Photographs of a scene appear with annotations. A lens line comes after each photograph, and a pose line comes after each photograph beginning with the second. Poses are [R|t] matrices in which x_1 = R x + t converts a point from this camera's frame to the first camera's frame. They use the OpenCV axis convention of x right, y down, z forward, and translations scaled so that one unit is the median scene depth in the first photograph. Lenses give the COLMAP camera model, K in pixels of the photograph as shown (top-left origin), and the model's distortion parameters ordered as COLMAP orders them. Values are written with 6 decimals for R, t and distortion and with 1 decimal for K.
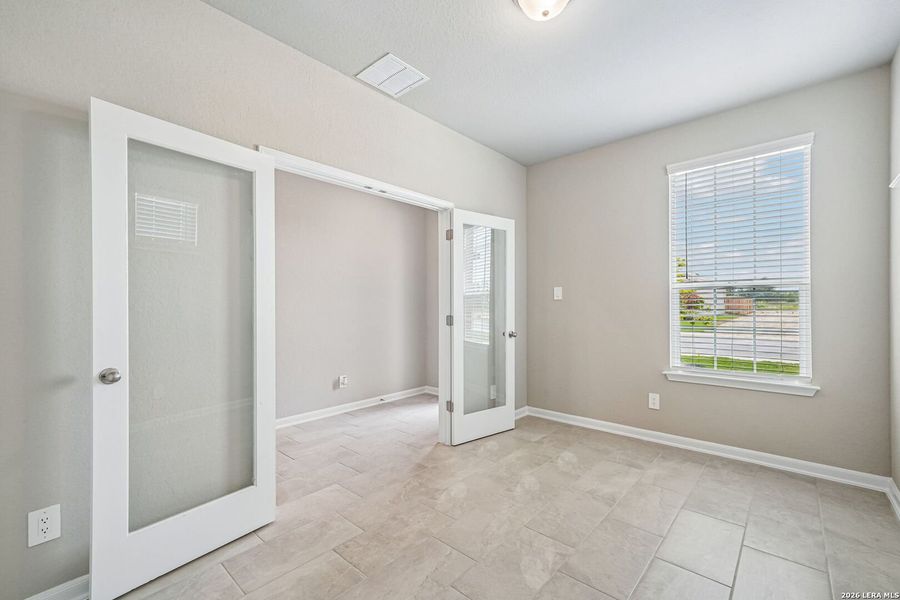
lens RADIAL K [[385.5, 0, 446.7], [0, 385.5, 302.2], [0, 0, 1]] dist [0.003572, 0.000041]
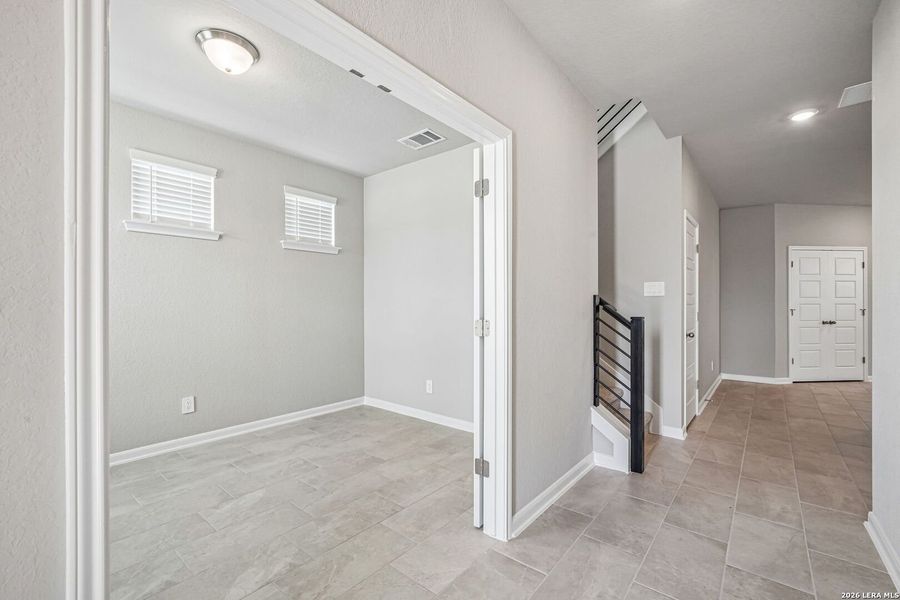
lens RADIAL K [[385.5, 0, 446.7], [0, 385.5, 302.2], [0, 0, 1]] dist [0.003572, 0.000041]
pose [[-0.999158, 0.006353, -0.040539, -0.267603], [0.006738, 0.999933, -0.009373, 0.011424], [0.040477, -0.009638, -0.999134, 1.551009]]
